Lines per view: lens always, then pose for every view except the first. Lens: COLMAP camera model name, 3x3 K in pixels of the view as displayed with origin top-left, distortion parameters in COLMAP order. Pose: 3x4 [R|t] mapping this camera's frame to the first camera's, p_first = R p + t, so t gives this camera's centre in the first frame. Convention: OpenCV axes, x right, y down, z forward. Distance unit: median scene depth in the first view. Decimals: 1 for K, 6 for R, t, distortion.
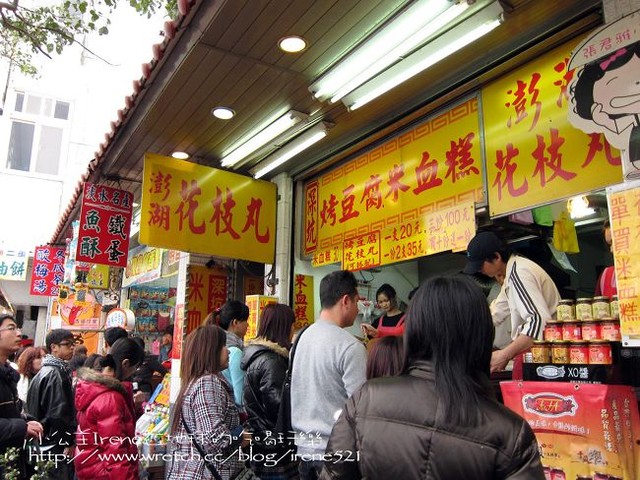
lens RADIAL K [[538.7, 0, 320.3], [0, 538.7, 239.2], [0, 0, 1]] dist [-0.041292, -0.006288]
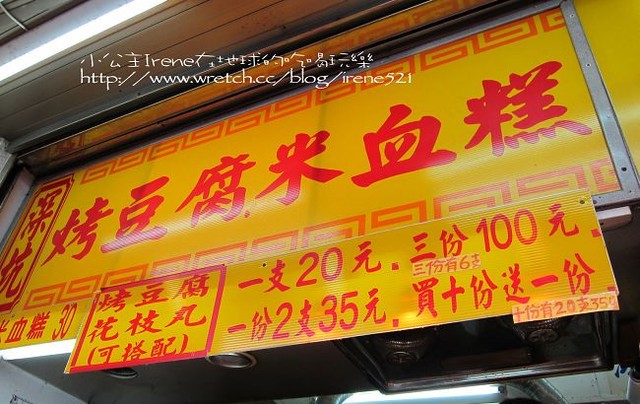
lens RADIAL K [[552.2, 0, 320.6], [0, 552.2, 203.6], [0, 0, 1]] dist [-0.042408, -0.000759]
pose [[0.843670, 0.369730, 0.389256, 0.000588], [-0.180943, 0.878463, -0.442225, 0.102115], [-0.505450, 0.302659, 0.808033, 0.634403]]
